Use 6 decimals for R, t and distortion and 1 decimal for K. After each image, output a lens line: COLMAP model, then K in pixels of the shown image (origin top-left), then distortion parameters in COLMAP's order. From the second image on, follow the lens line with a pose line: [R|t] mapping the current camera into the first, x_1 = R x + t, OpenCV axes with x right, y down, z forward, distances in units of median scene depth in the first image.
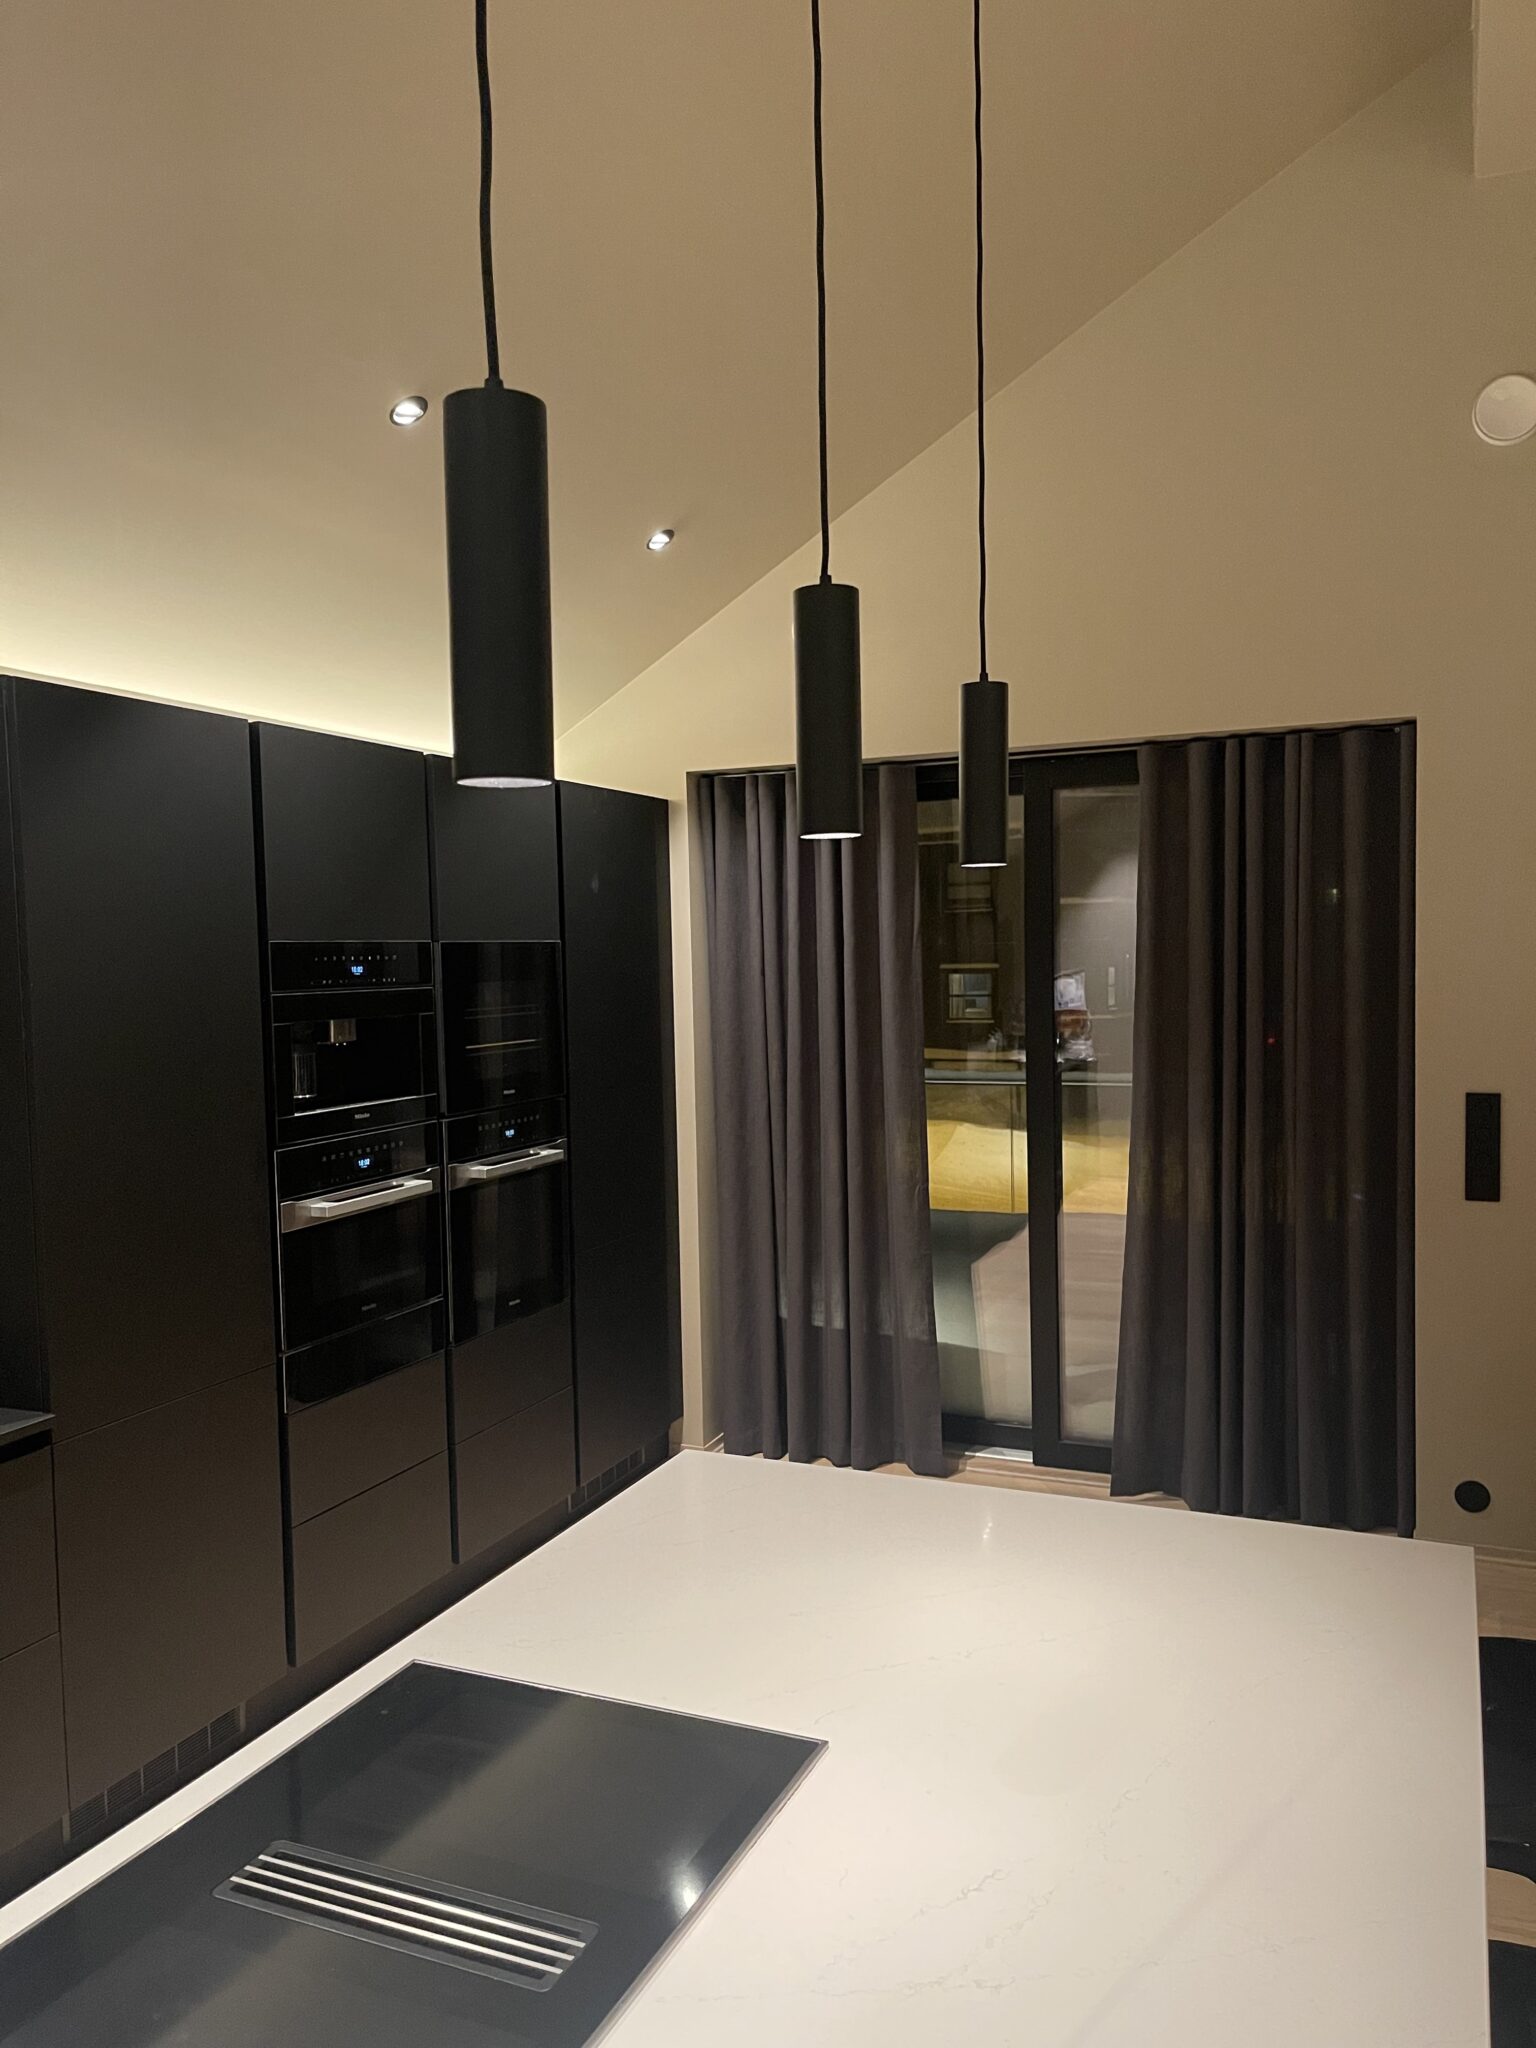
lens RADIAL K [[1541.4, 0, 778.3], [0, 1541.4, 1039.3], [0, 0, 1]] dist [0.074141, -0.096005]
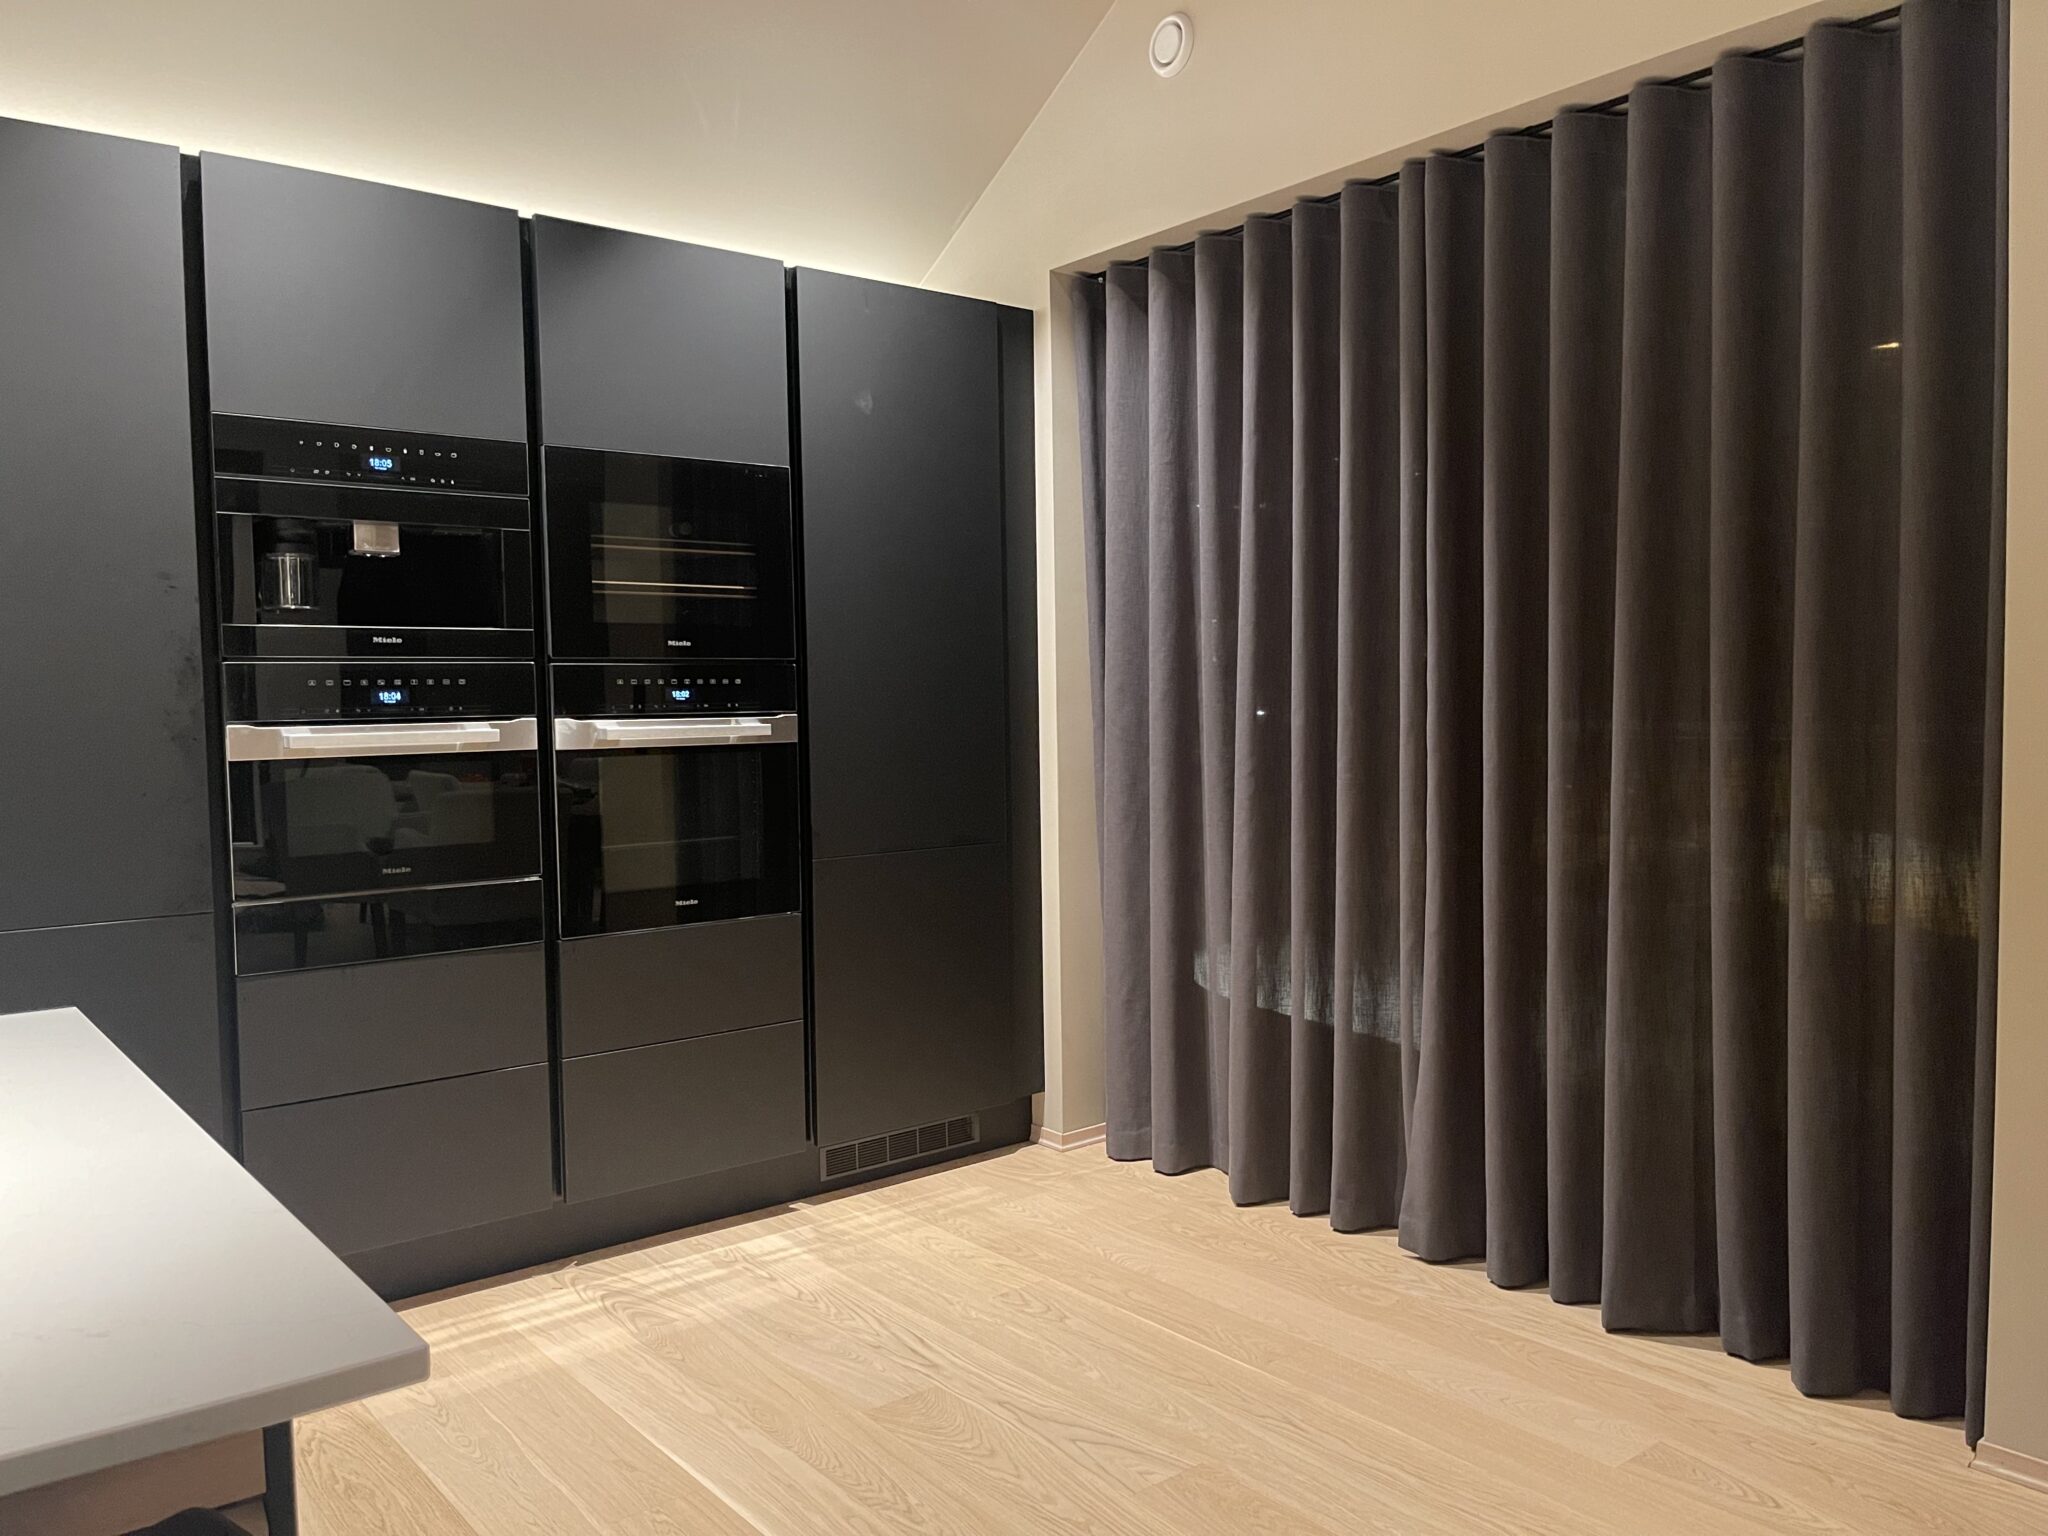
lens RADIAL K [[1553.0, 0, 1020.6], [0, 1553.0, 773.7], [0, 0, 1]] dist [0.059229, -0.067507]
pose [[0.881977, 0.031941, -0.470209, 0.357230], [-0.028999, 0.999488, 0.013500, 0.082972], [0.470400, 0.001729, 0.882452, 0.344293]]
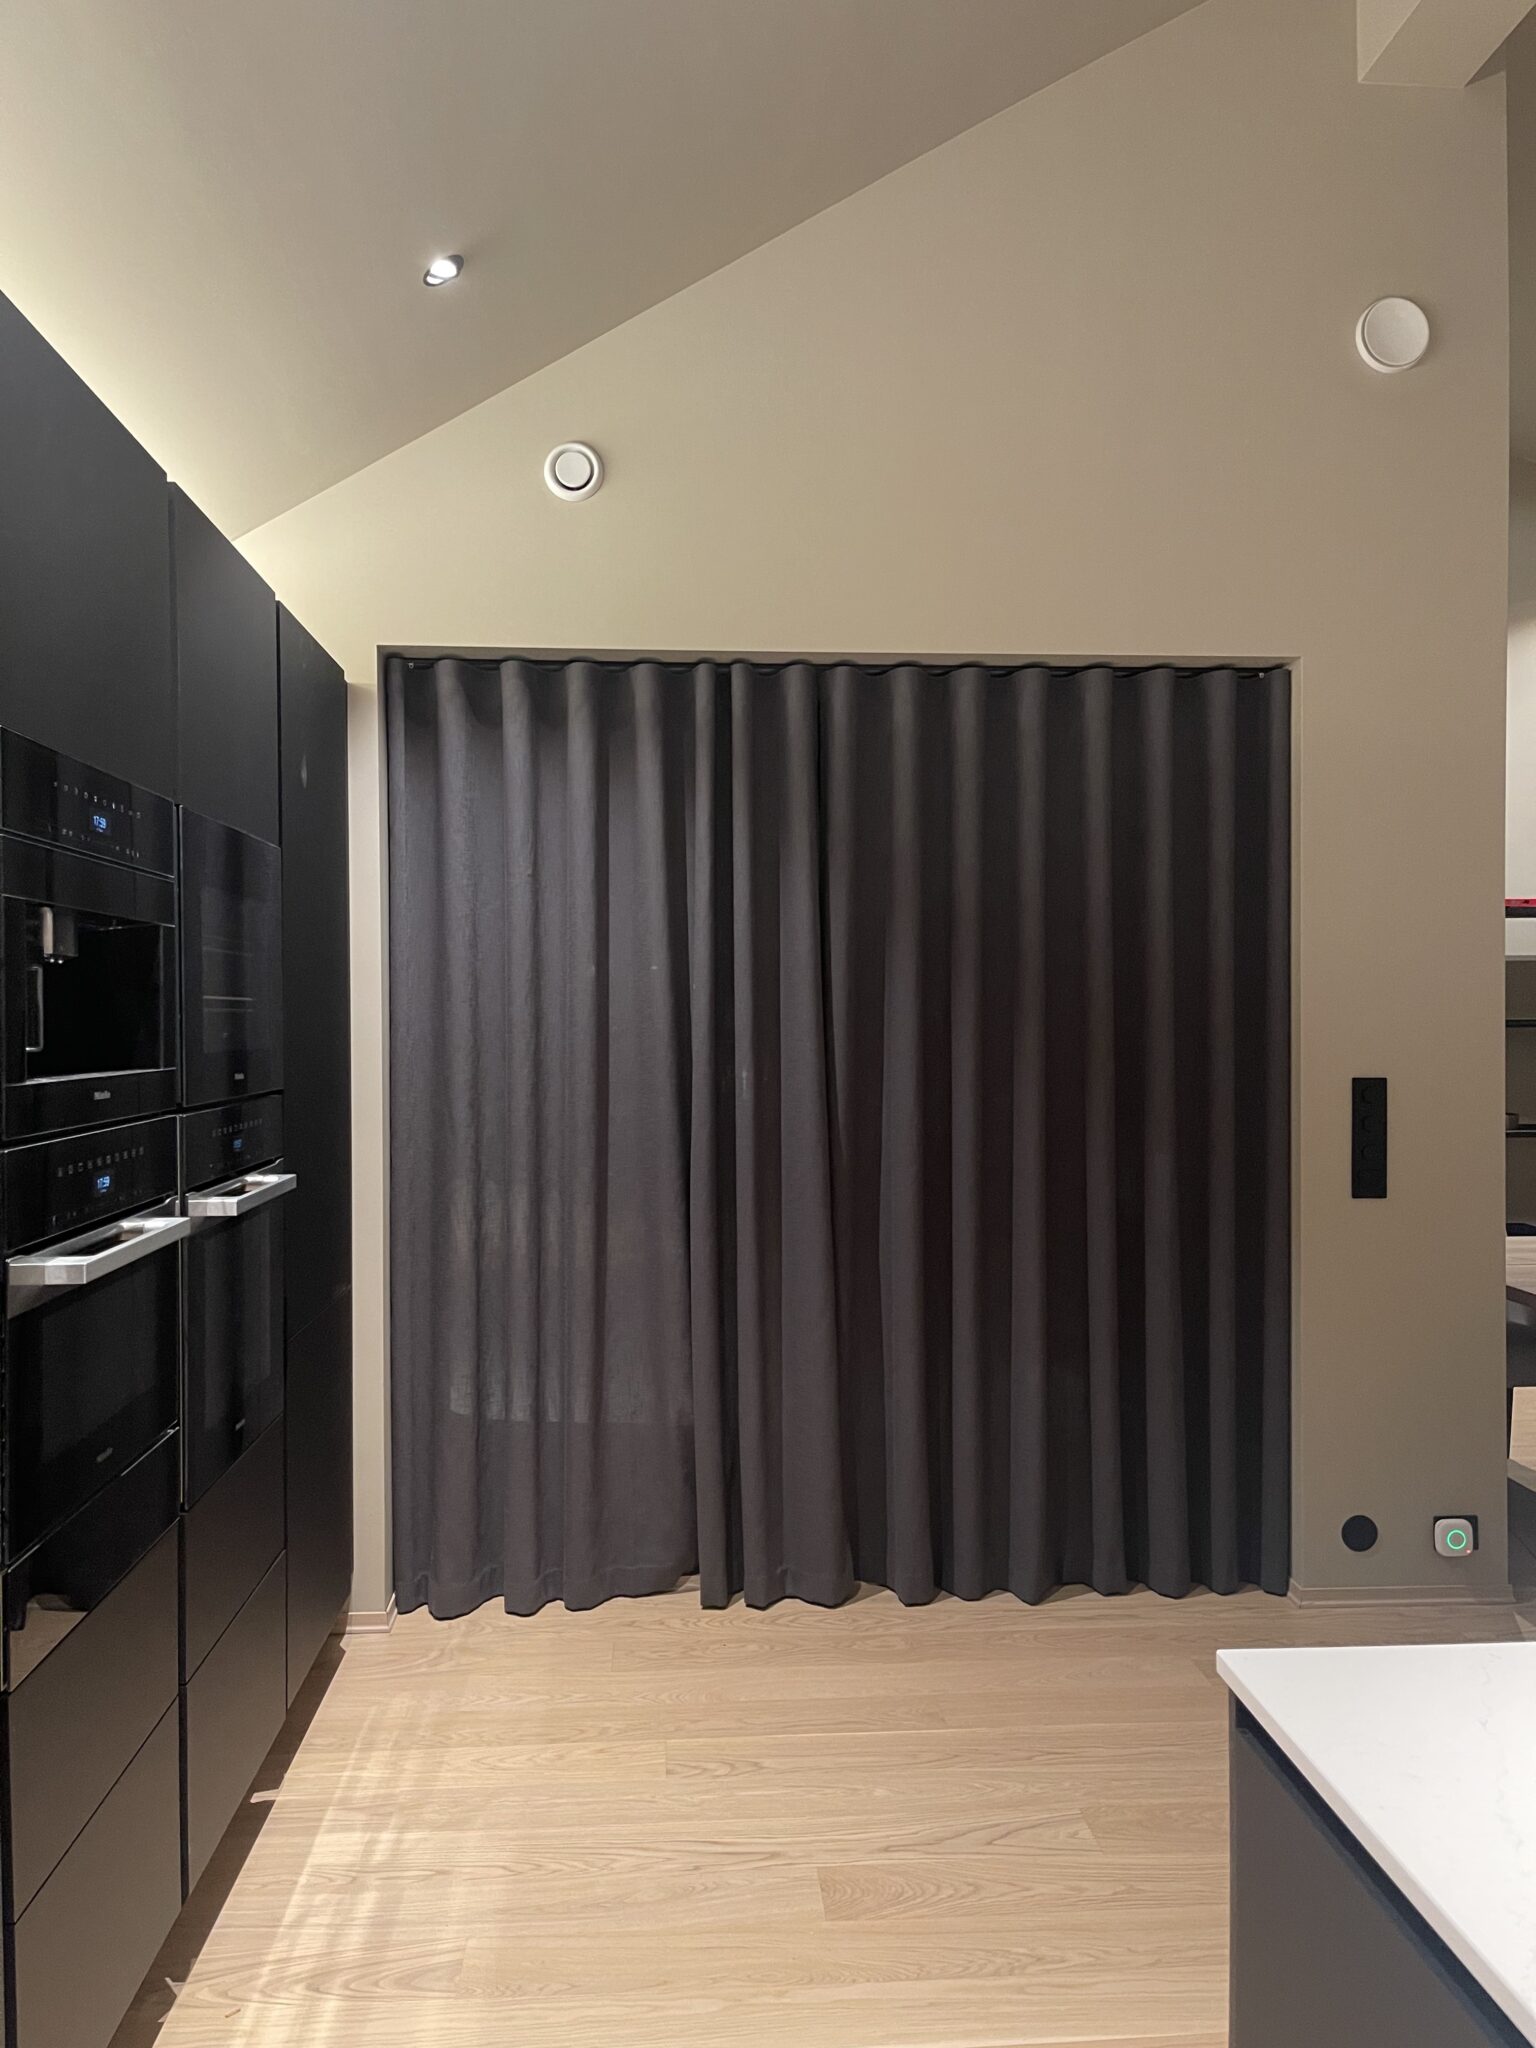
lens RADIAL K [[1530.0, 0, 769.5], [0, 1530.0, 1035.3], [0, 0, 1]] dist [0.090111, -0.117739]
pose [[0.889794, 0.013108, 0.456174, -0.255386], [0.009006, 0.998888, -0.046270, 0.046074], [-0.456273, 0.045280, 0.888687, 0.346017]]
